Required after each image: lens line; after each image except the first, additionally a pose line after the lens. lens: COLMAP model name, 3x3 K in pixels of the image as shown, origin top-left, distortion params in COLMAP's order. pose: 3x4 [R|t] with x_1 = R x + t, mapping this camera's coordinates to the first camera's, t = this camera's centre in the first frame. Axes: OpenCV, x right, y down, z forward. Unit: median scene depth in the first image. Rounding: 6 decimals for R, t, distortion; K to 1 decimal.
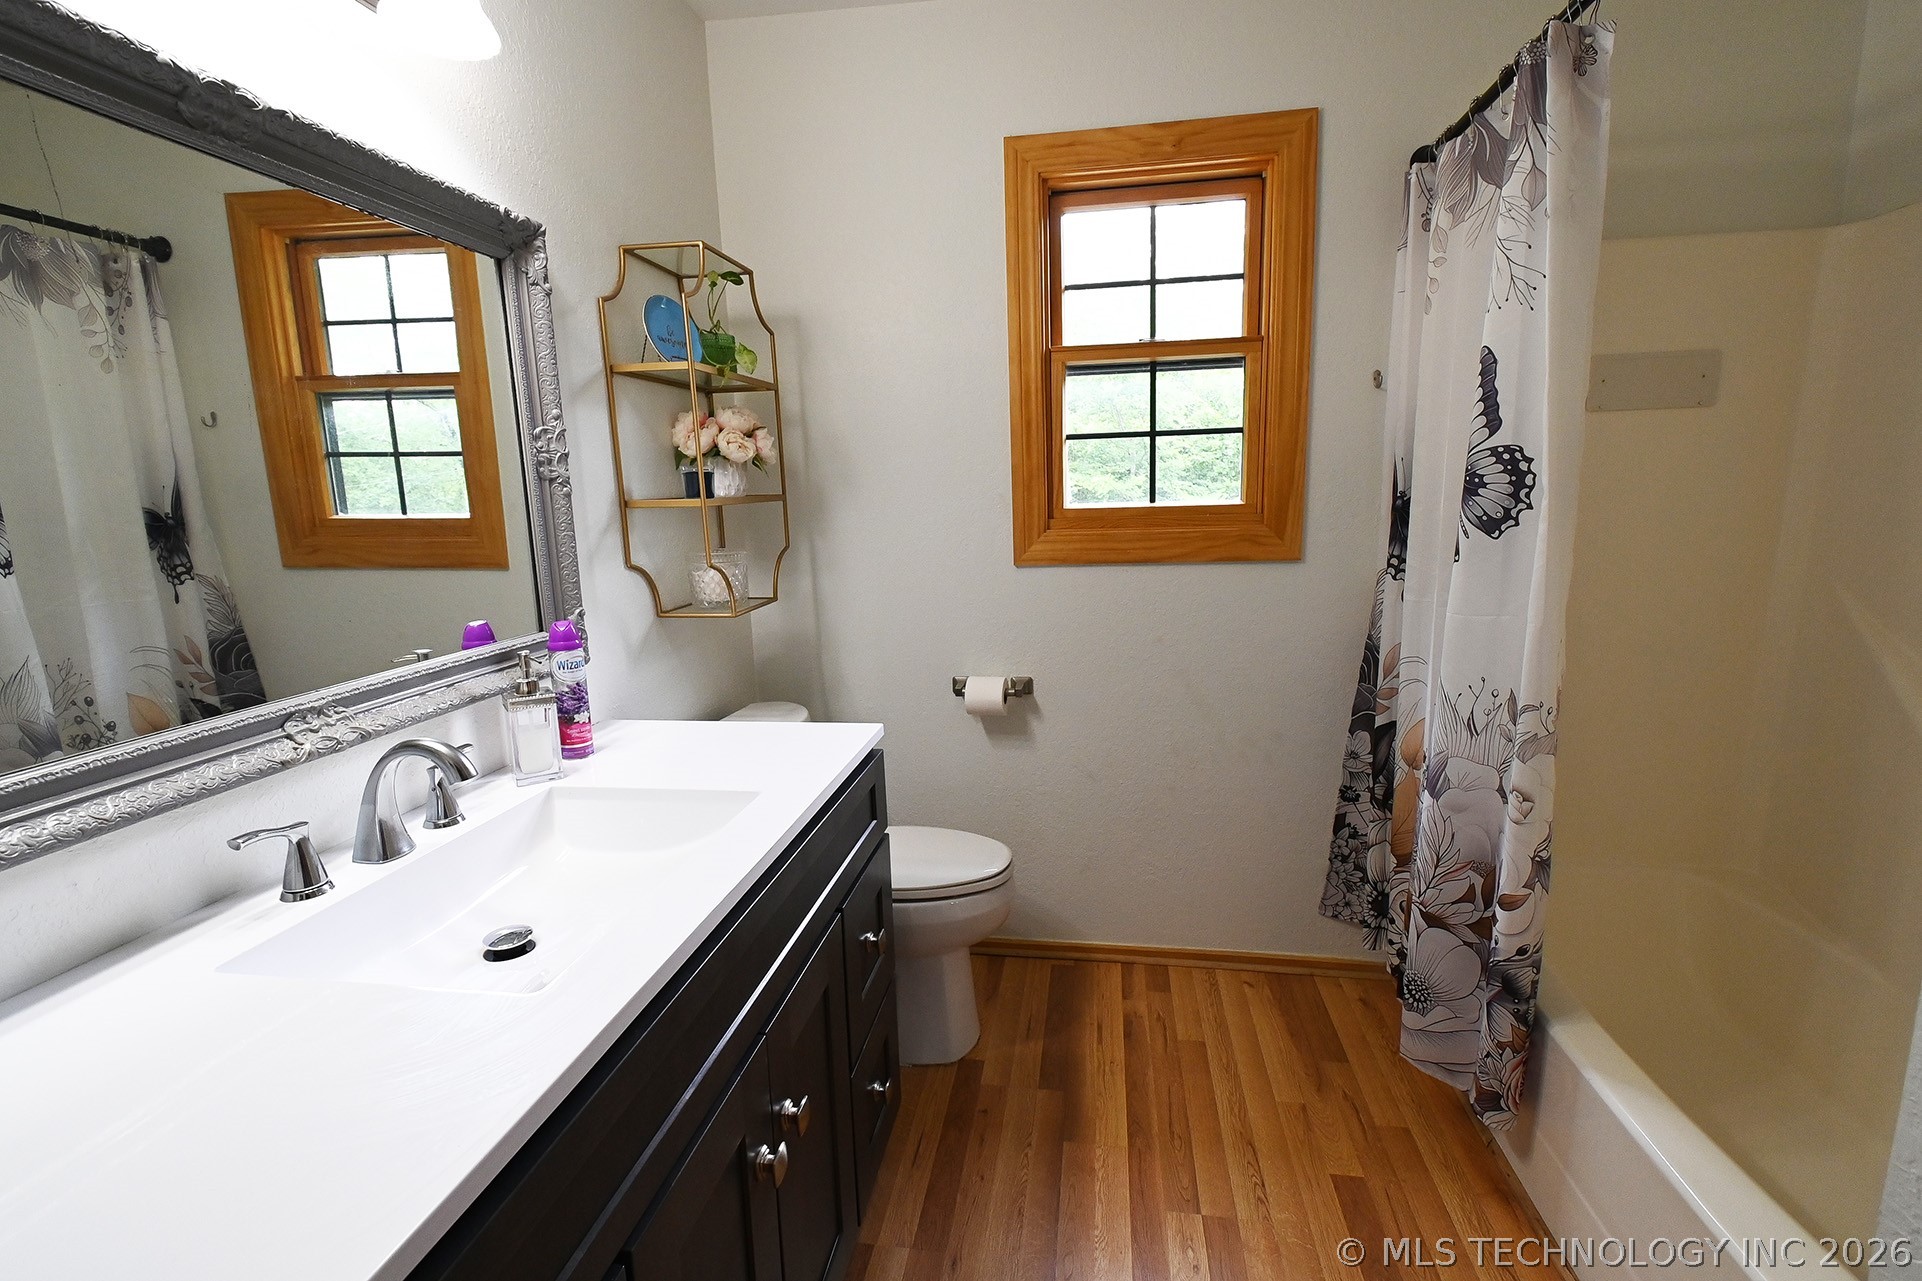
lens RADIAL K [[857.2, 0, 975.6], [0, 857.2, 641.0], [0, 0, 1]] dist [0.010899, -0.005272]
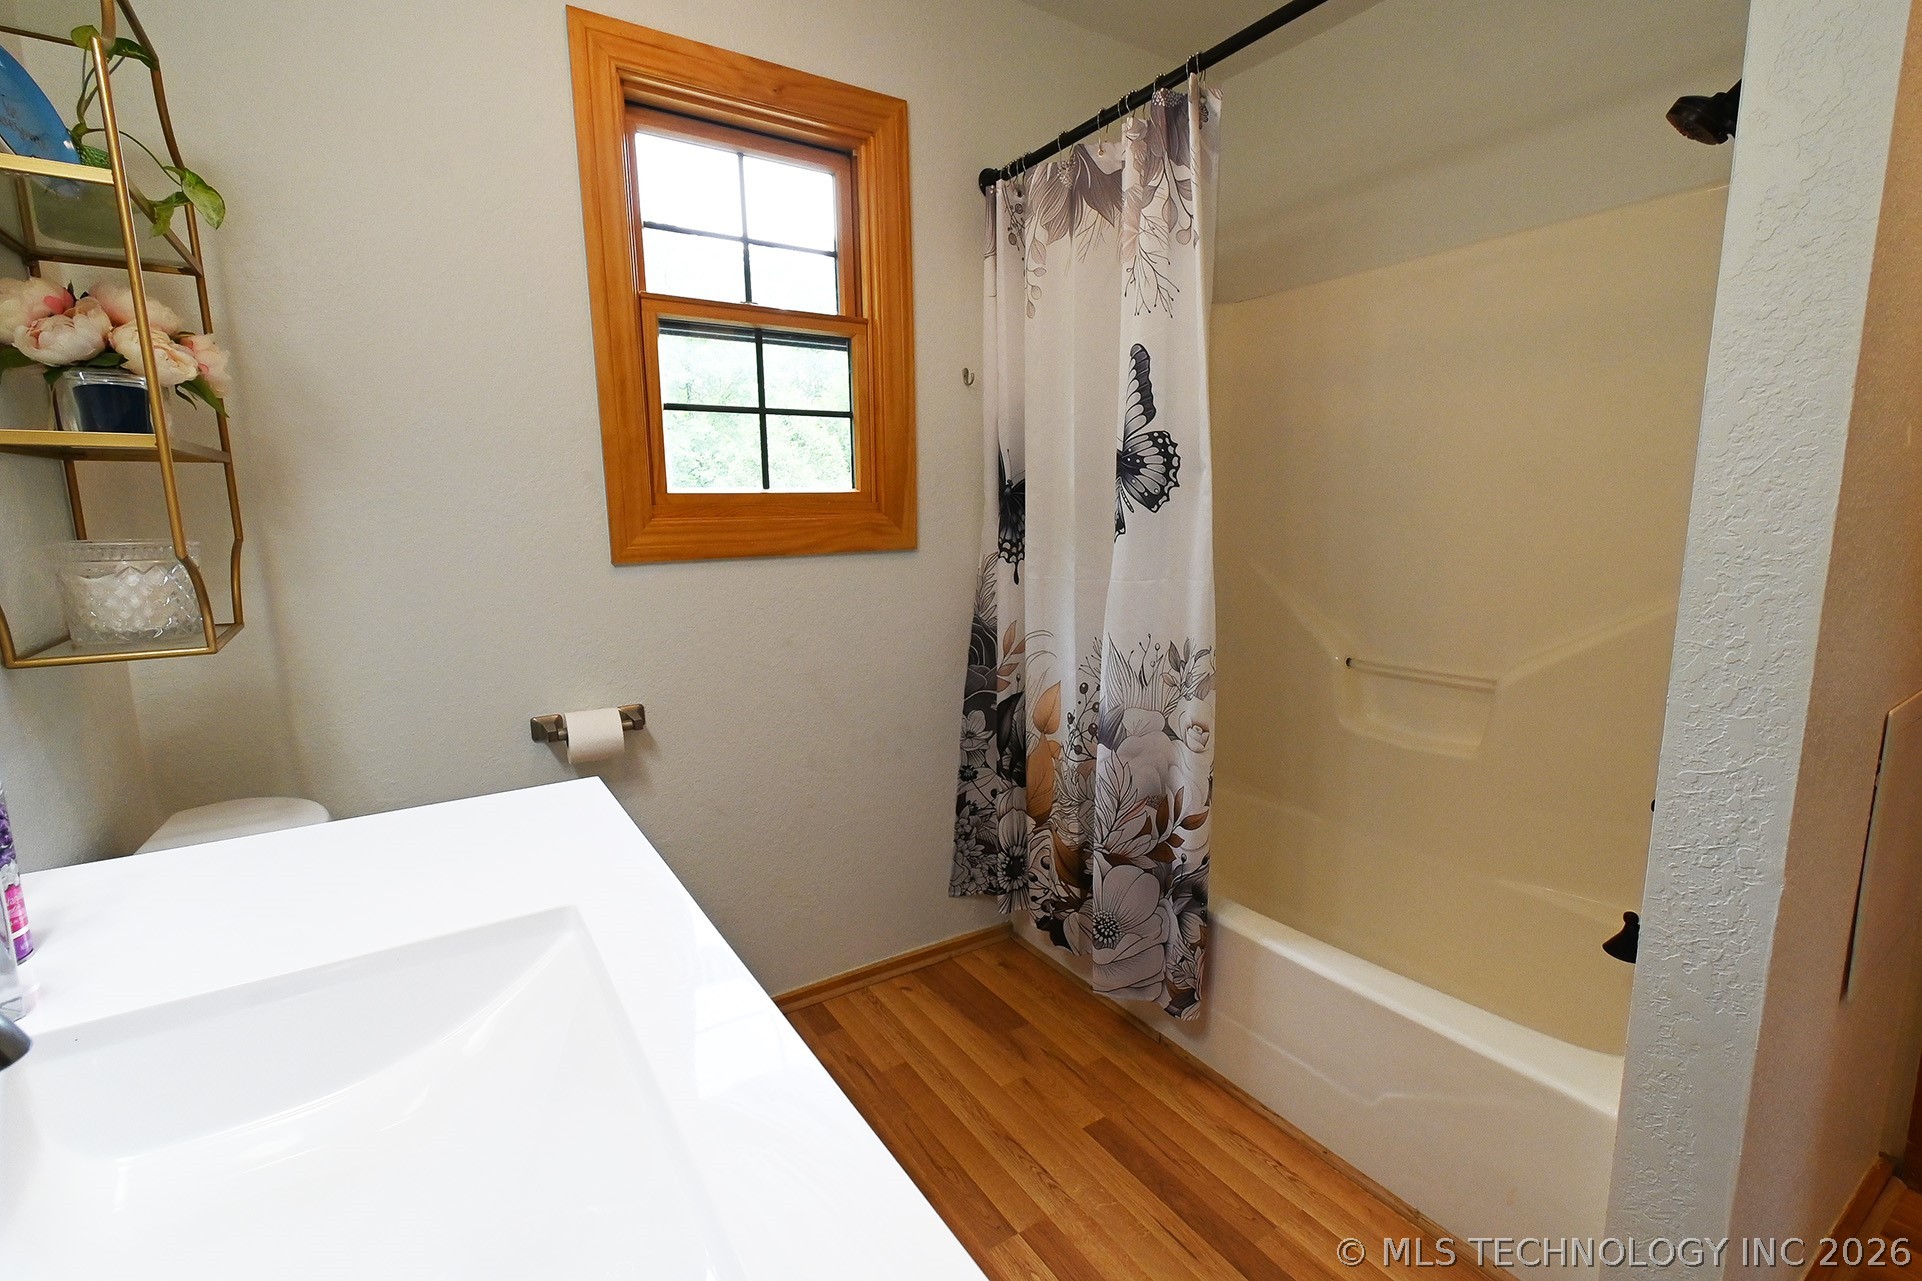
lens RADIAL K [[857.2, 0, 972.8], [0, 857.2, 641.1], [0, 0, 1]] dist [0.010899, -0.005272]
pose [[0.743898, -0.086382, 0.662687, -0.264156], [0.108936, 0.994022, 0.007286, 0.013522], [-0.659355, 0.066770, 0.748861, 0.228710]]
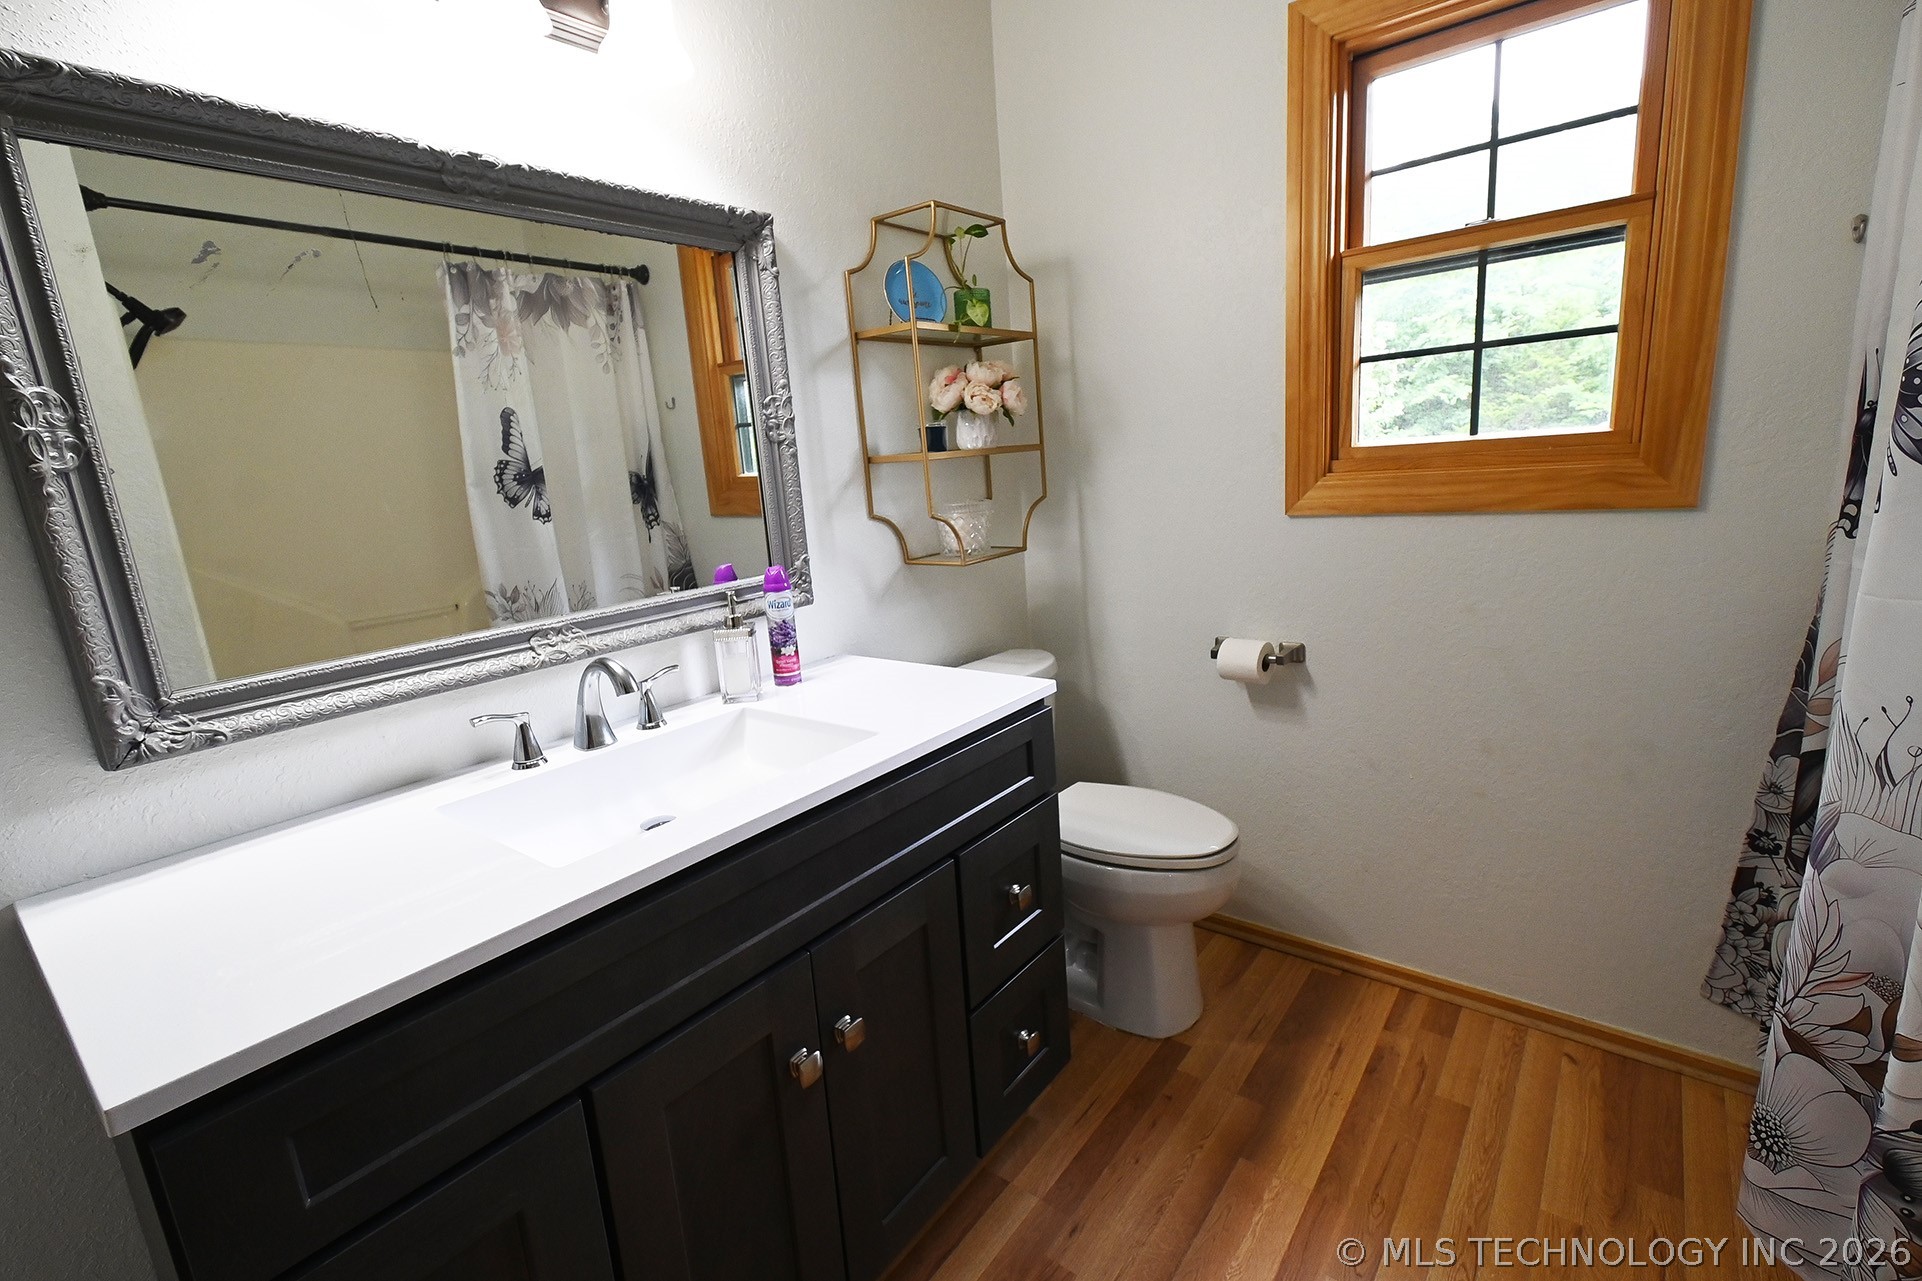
lens RADIAL K [[857.2, 0, 973.5], [0, 857.2, 642.3], [0, 0, 1]] dist [0.010899, -0.005272]
pose [[0.871282, 0.072048, -0.485466, 0.225820], [-0.040309, 0.996329, 0.075520, -0.013625], [0.489125, -0.046231, 0.870988, 0.085645]]
